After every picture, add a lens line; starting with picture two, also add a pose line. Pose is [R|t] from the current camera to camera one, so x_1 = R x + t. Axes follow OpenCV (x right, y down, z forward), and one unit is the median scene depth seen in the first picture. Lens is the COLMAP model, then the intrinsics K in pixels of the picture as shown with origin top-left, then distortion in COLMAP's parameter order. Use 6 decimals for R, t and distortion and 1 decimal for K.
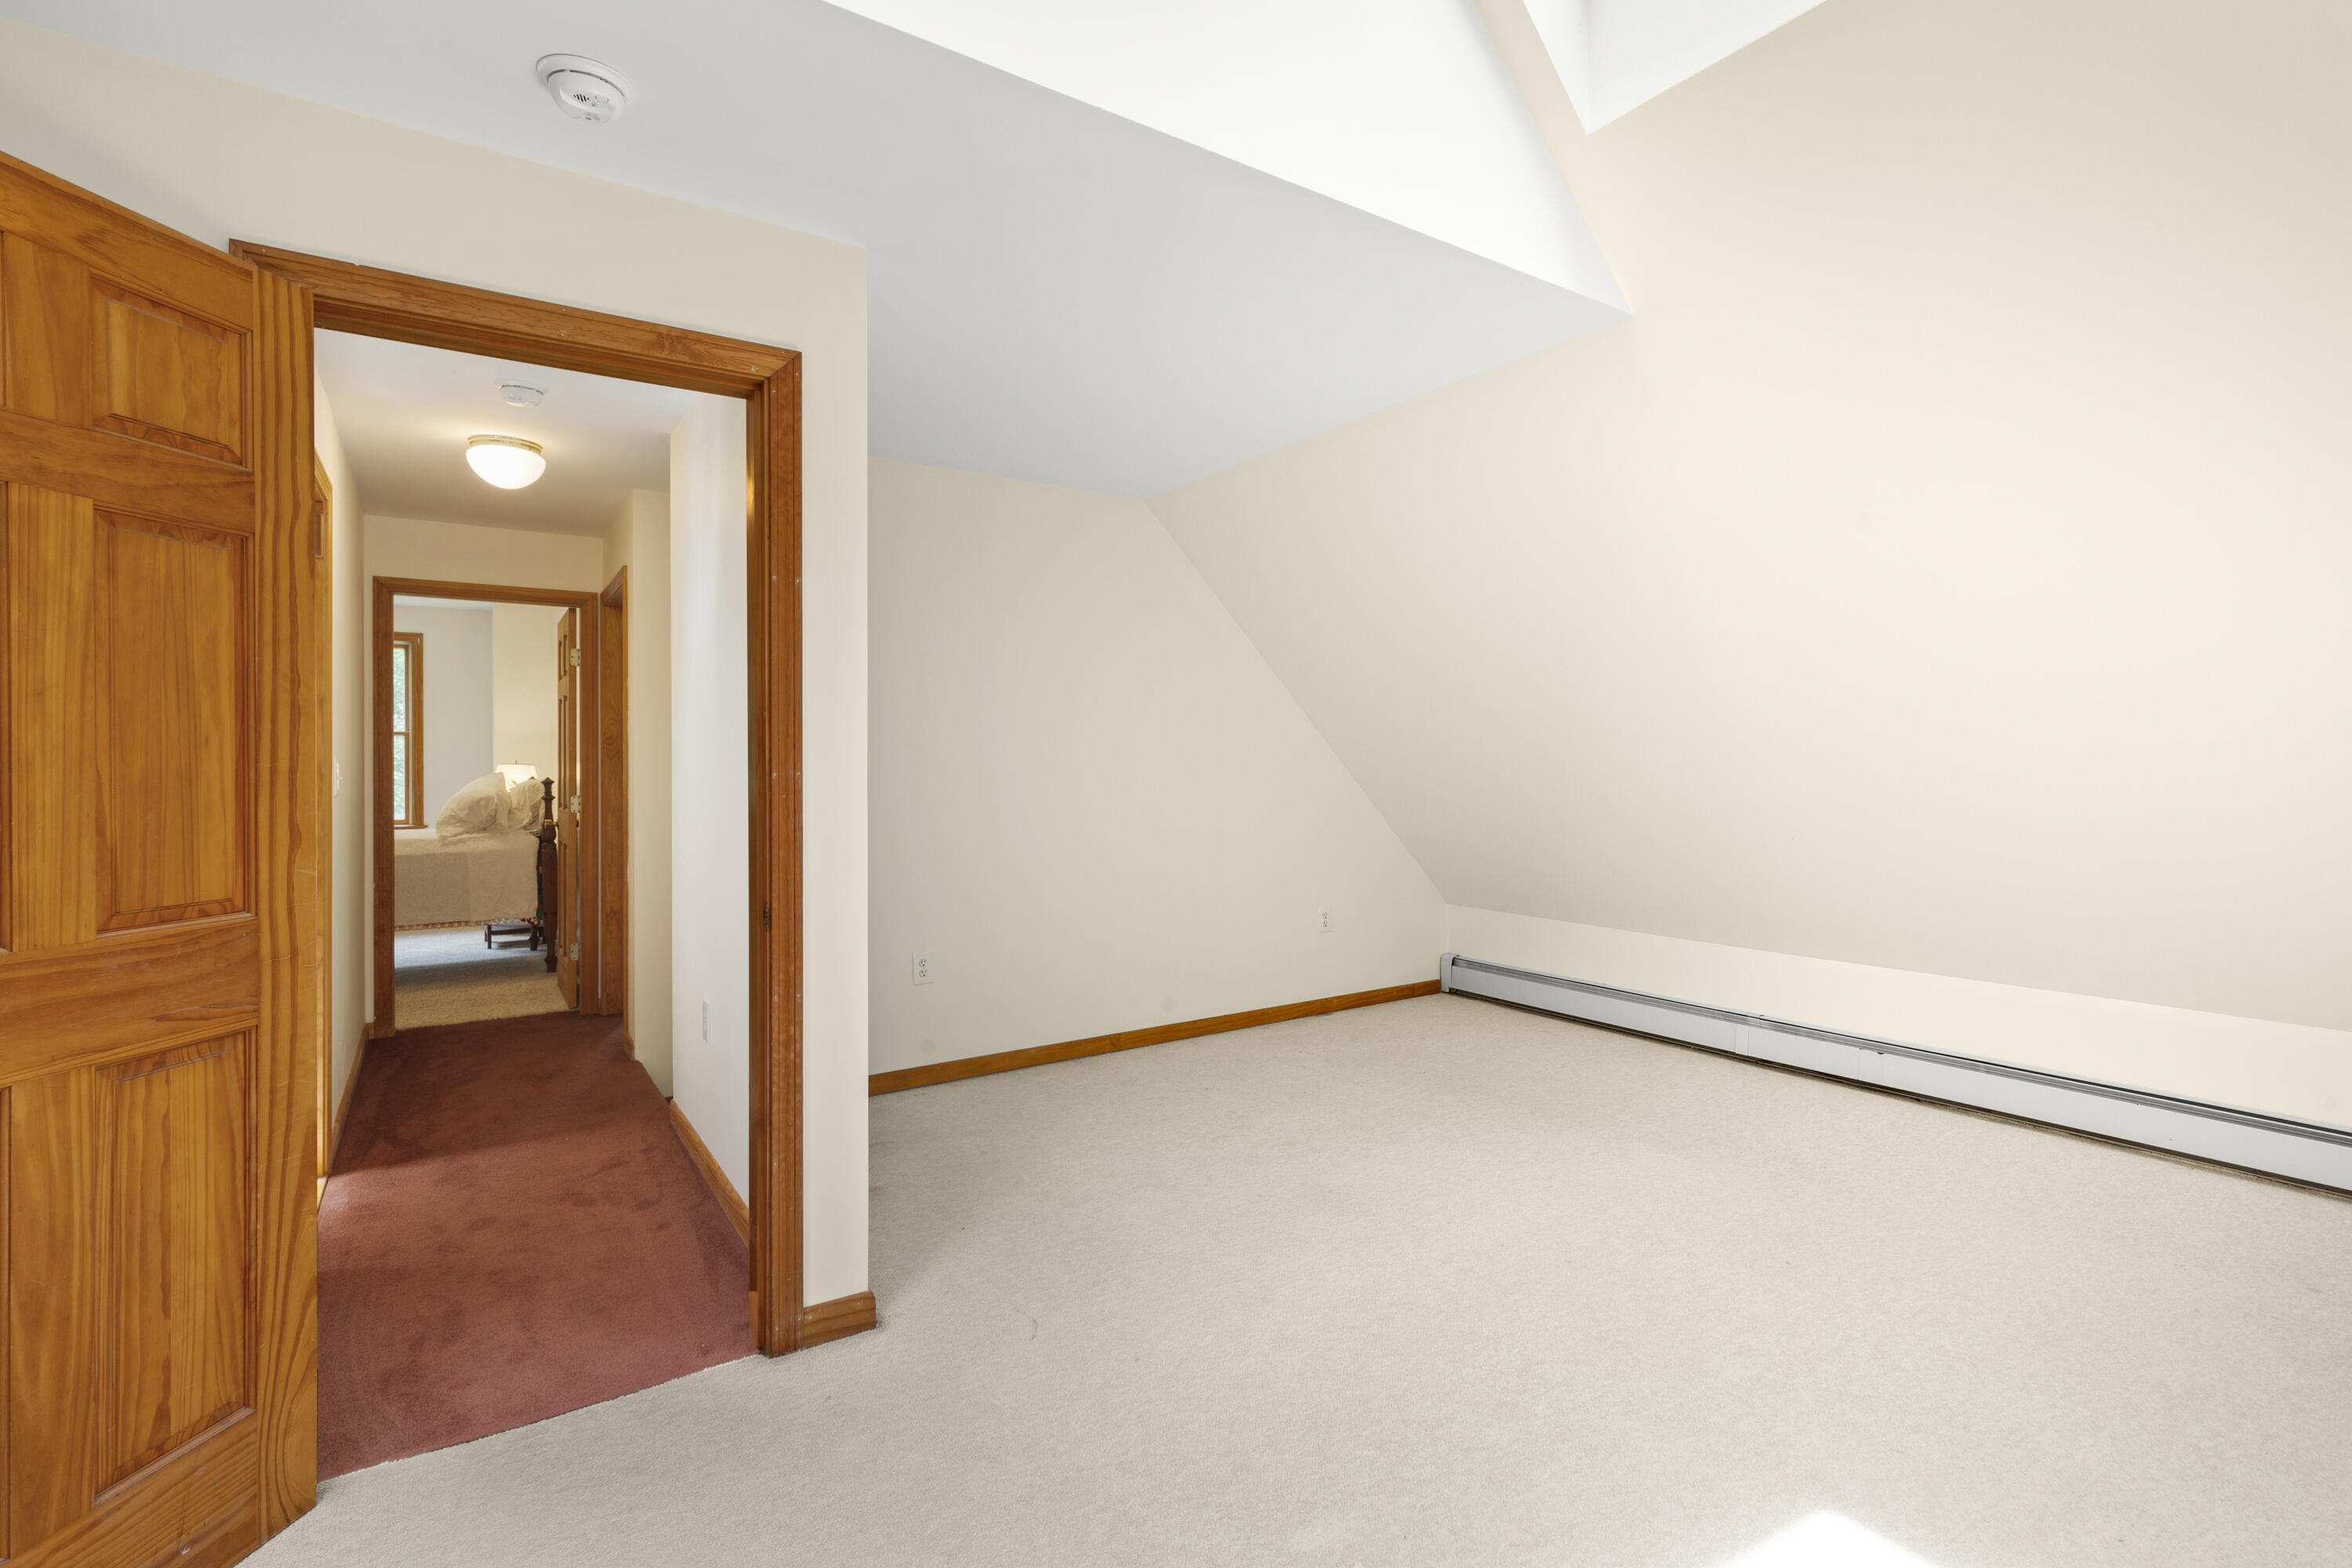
lens RADIAL K [[1083.4, 0, 1187.9], [0, 1083.4, 764.0], [0, 0, 1]] dist [0.016885, -0.001650]
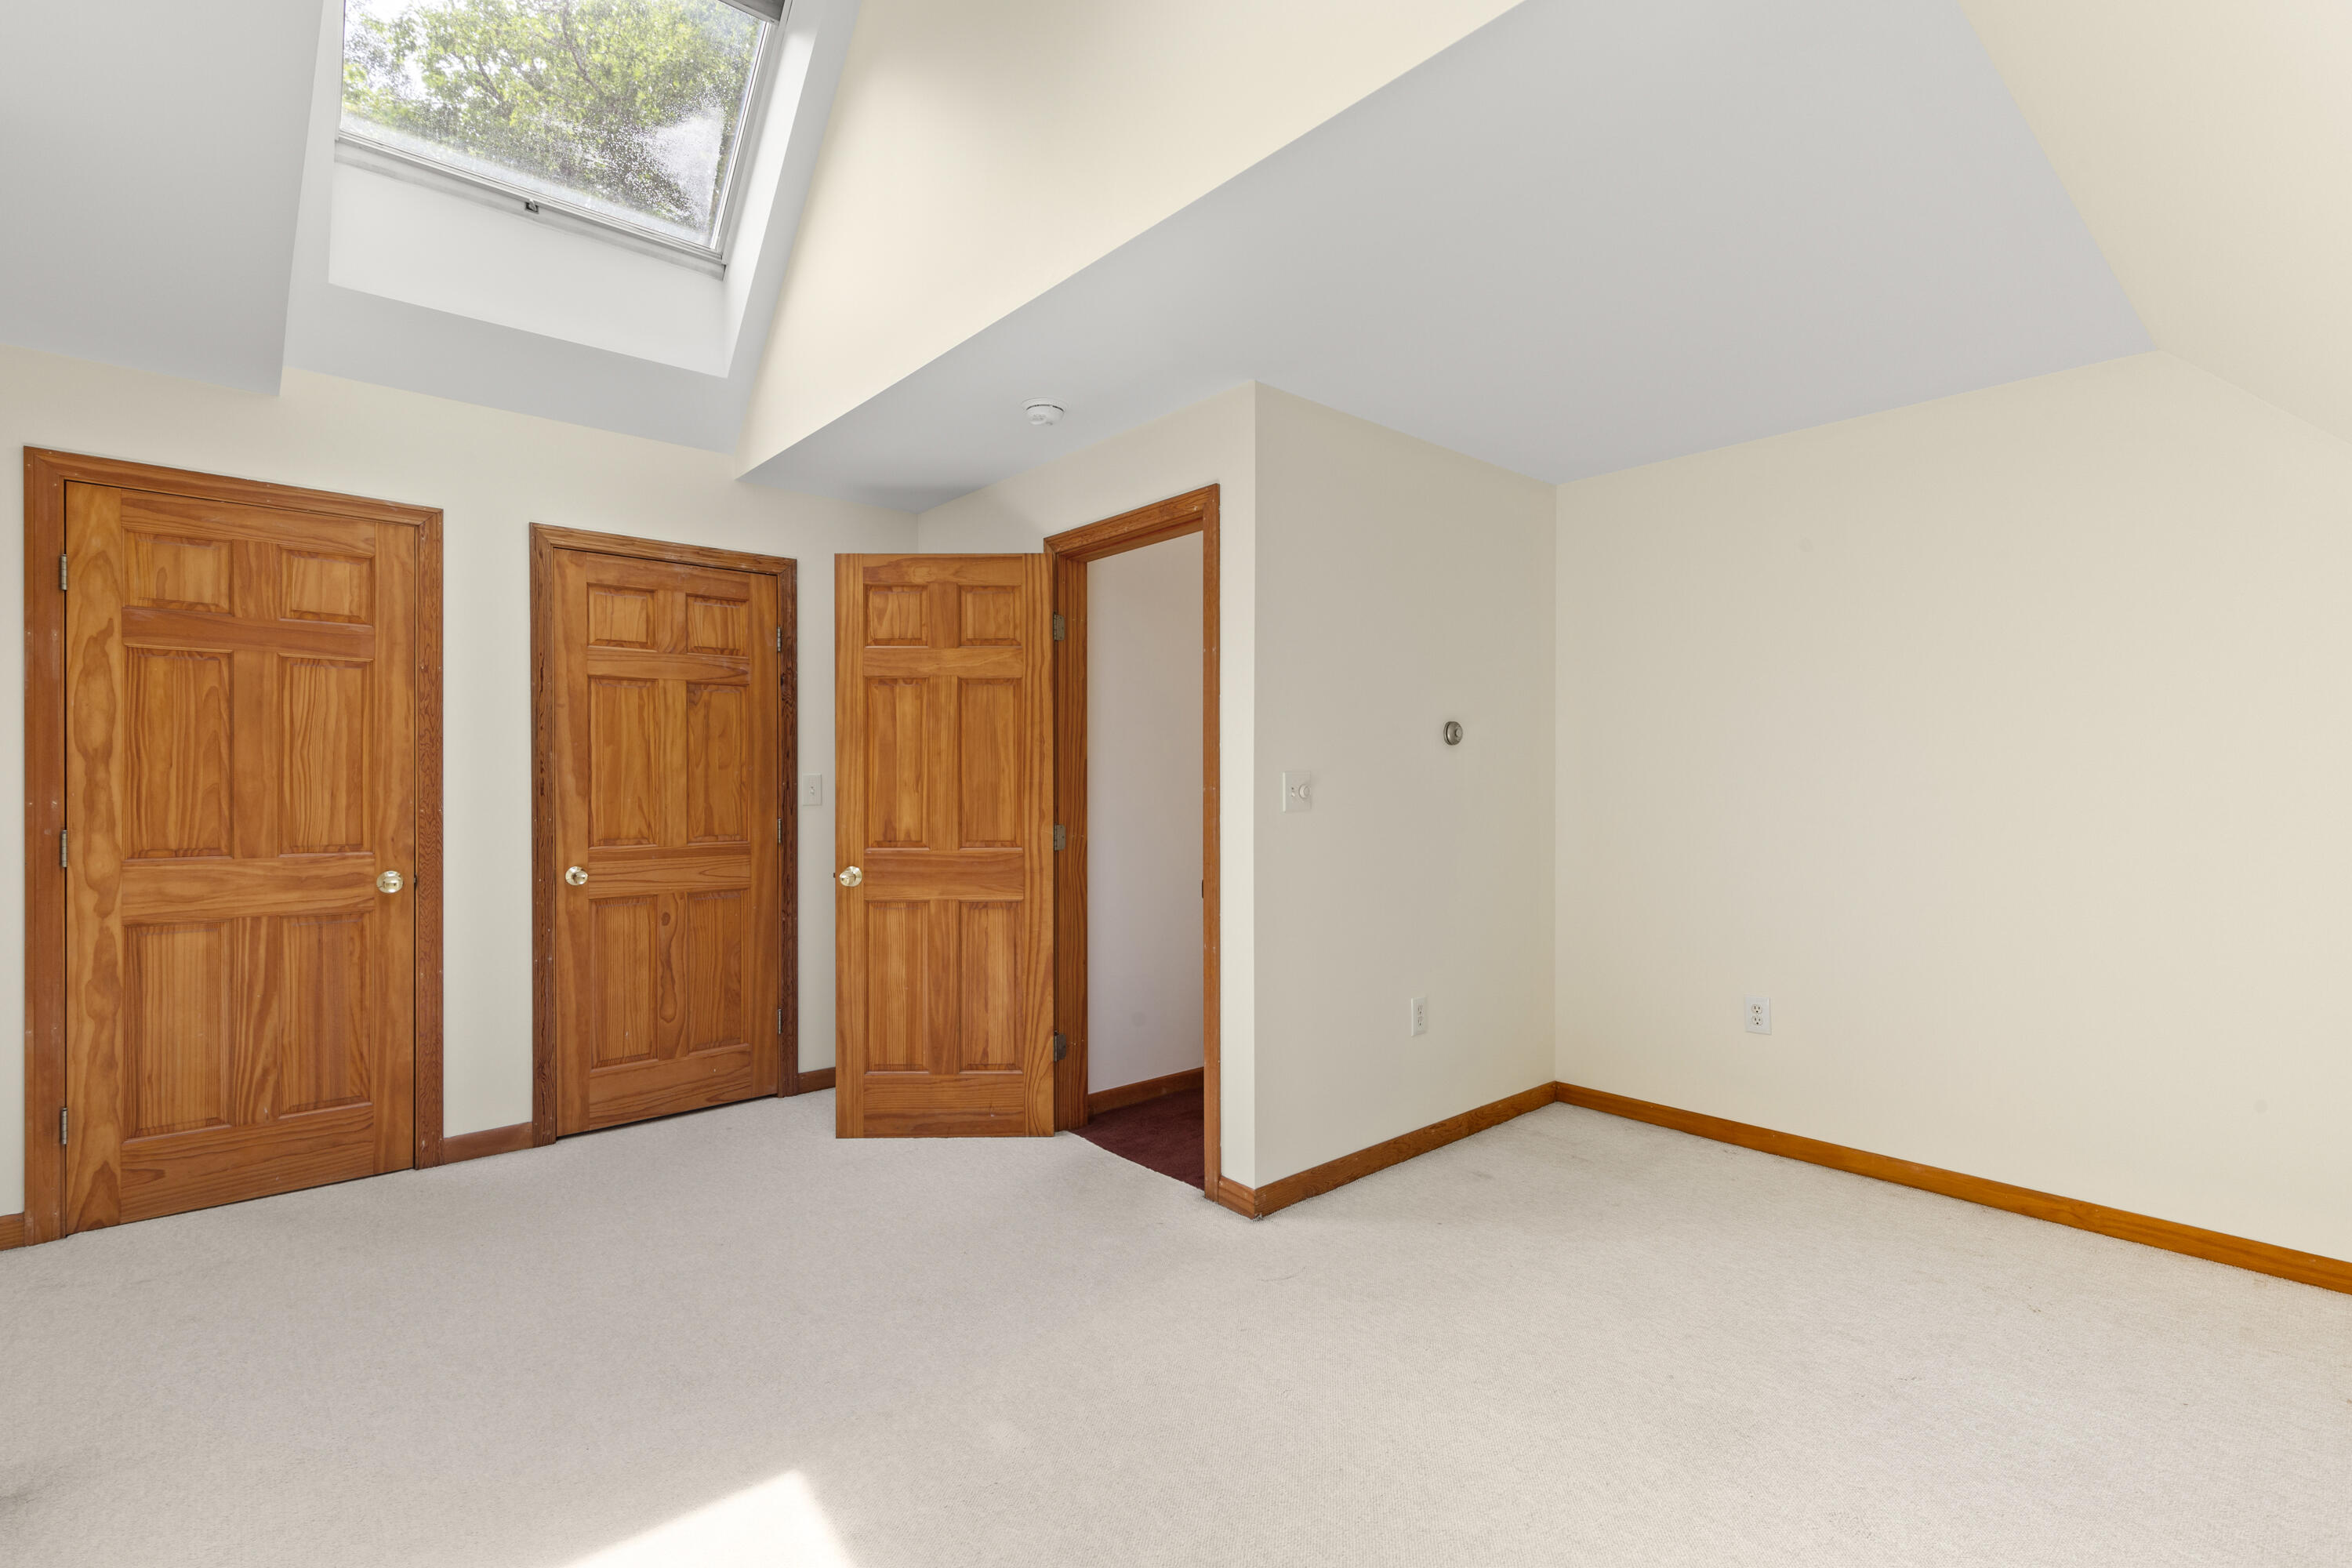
lens RADIAL K [[1083.4, 0, 1187.3], [0, 1083.4, 782.5], [0, 0, 1]] dist [0.016885, -0.001650]
pose [[0.131134, 0.013781, -0.991269, 1.412461], [0.002435, 0.999896, 0.014223, -0.028113], [0.991362, -0.004278, 0.131086, 1.095316]]
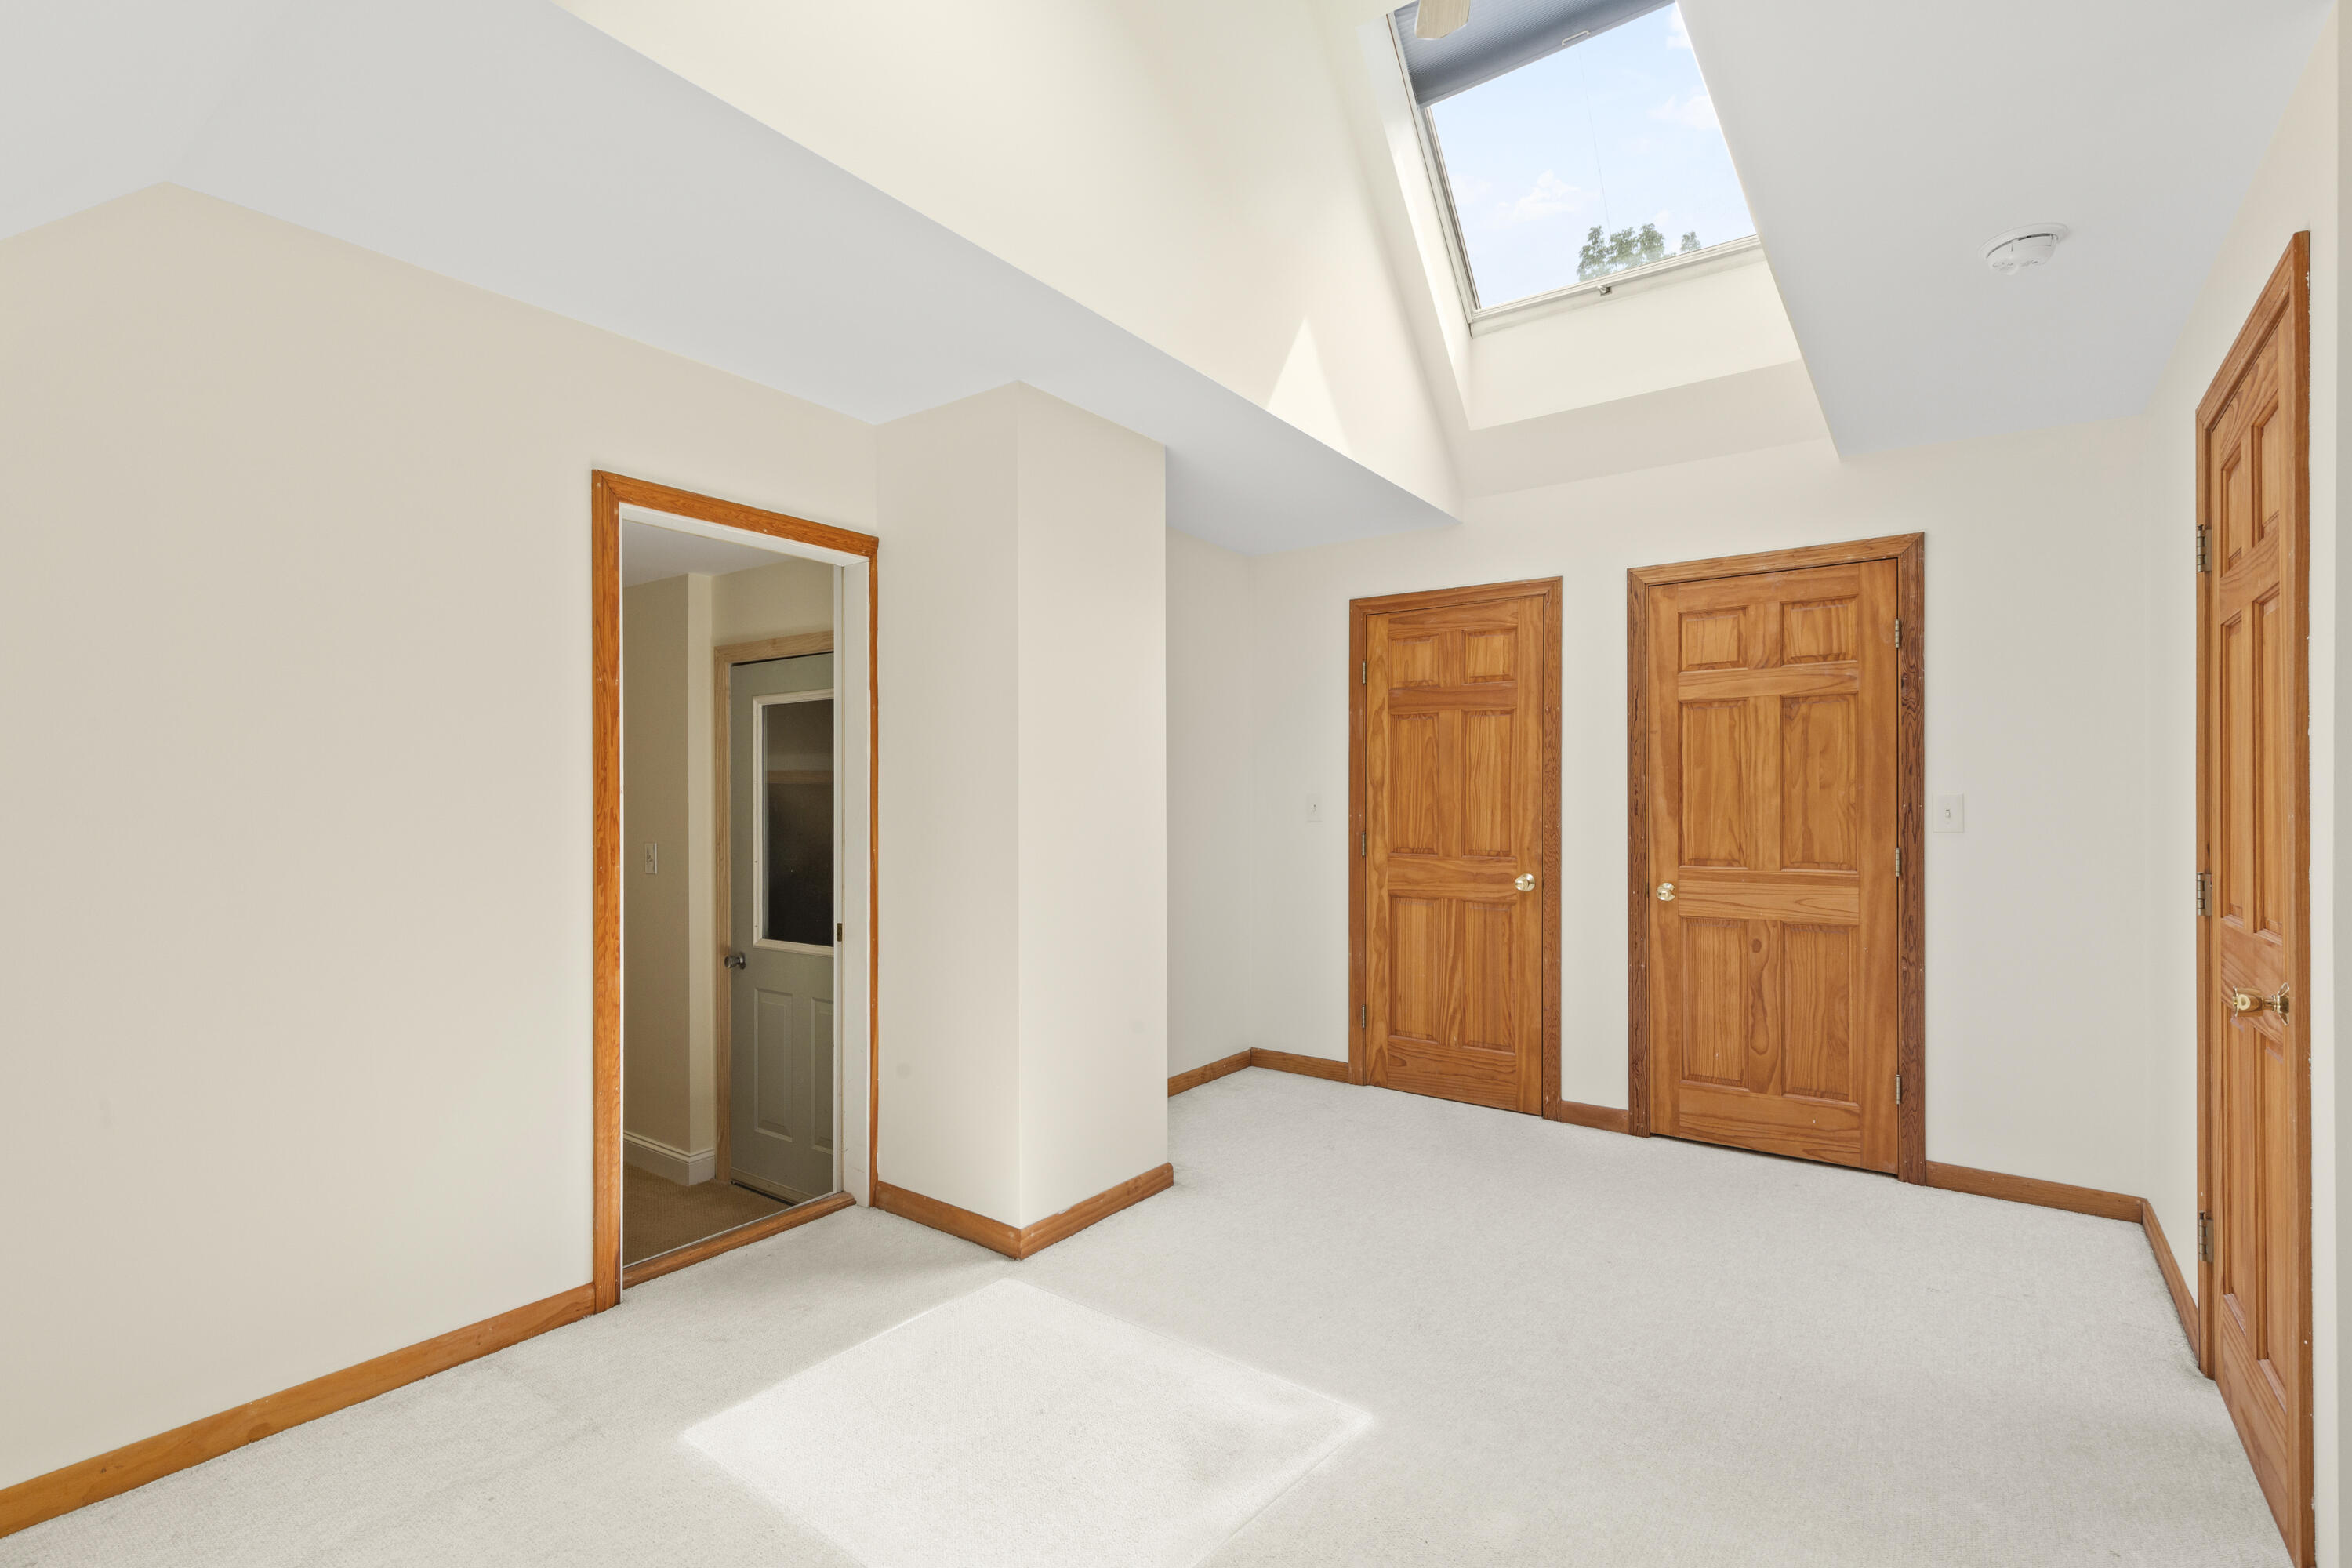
lens RADIAL K [[1083.4, 0, 1173.7], [0, 1083.4, 796.6], [0, 0, 1]] dist [0.016885, -0.001650]
pose [[-0.941048, 0.012720, -0.338034, 0.949371], [0.014275, 0.999896, -0.002115, -0.025534], [0.337972, -0.006815, -0.941131, 1.827882]]
